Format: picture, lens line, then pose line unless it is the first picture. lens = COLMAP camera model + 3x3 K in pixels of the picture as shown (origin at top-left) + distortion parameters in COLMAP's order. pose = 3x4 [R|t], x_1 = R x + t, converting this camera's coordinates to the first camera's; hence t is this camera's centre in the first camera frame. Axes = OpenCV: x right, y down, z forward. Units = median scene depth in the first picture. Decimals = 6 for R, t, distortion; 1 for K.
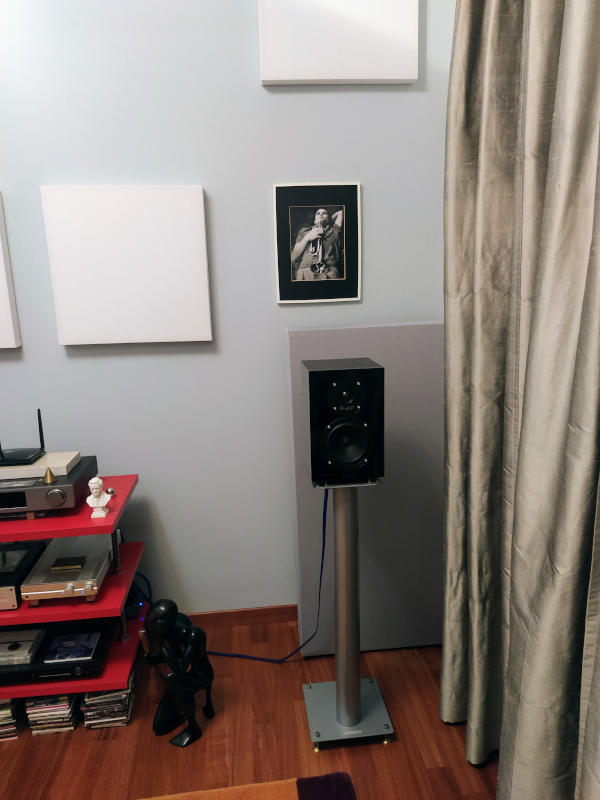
lens RADIAL K [[573.3, 0, 304.9], [0, 573.3, 394.9], [0, 0, 1]] dist [0.055224, -0.083937]
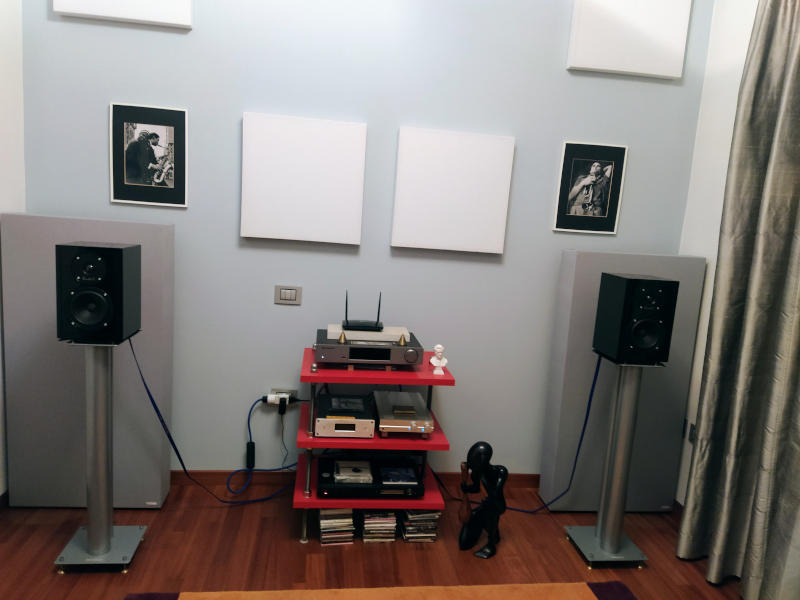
lens RADIAL K [[573.3, 0, 395.8], [0, 573.3, 294.5], [0, 0, 1]] dist [0.055224, -0.083937]
pose [[0.994865, 0.098641, 0.022680, -0.492213], [-0.096982, 0.993143, -0.065277, 0.121689], [-0.028963, 0.062743, 0.997609, -0.323298]]
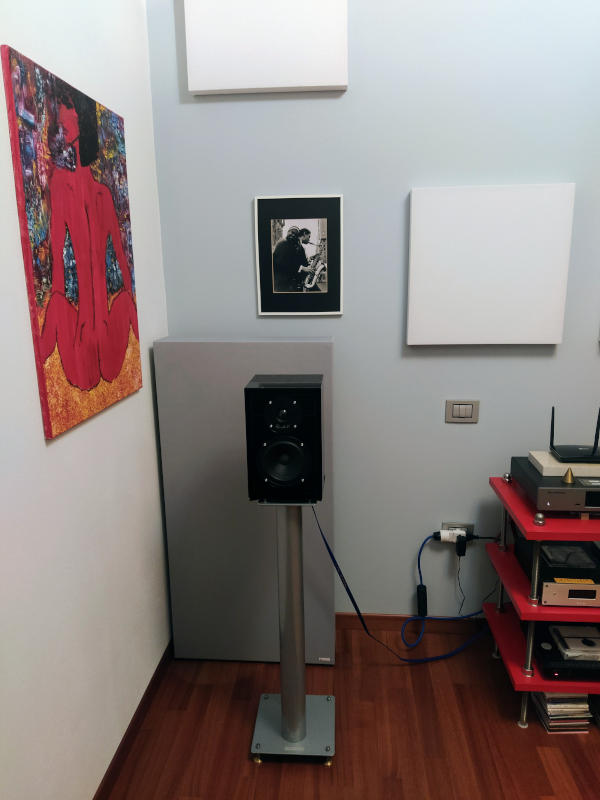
lens RADIAL K [[573.3, 0, 297.4], [0, 573.3, 398.3], [0, 0, 1]] dist [0.055224, -0.083937]
pose [[0.979748, 0.059681, -0.191134, -0.848308], [-0.055847, 0.998116, 0.025391, 0.013111], [0.192289, -0.014202, 0.981236, -0.082954]]
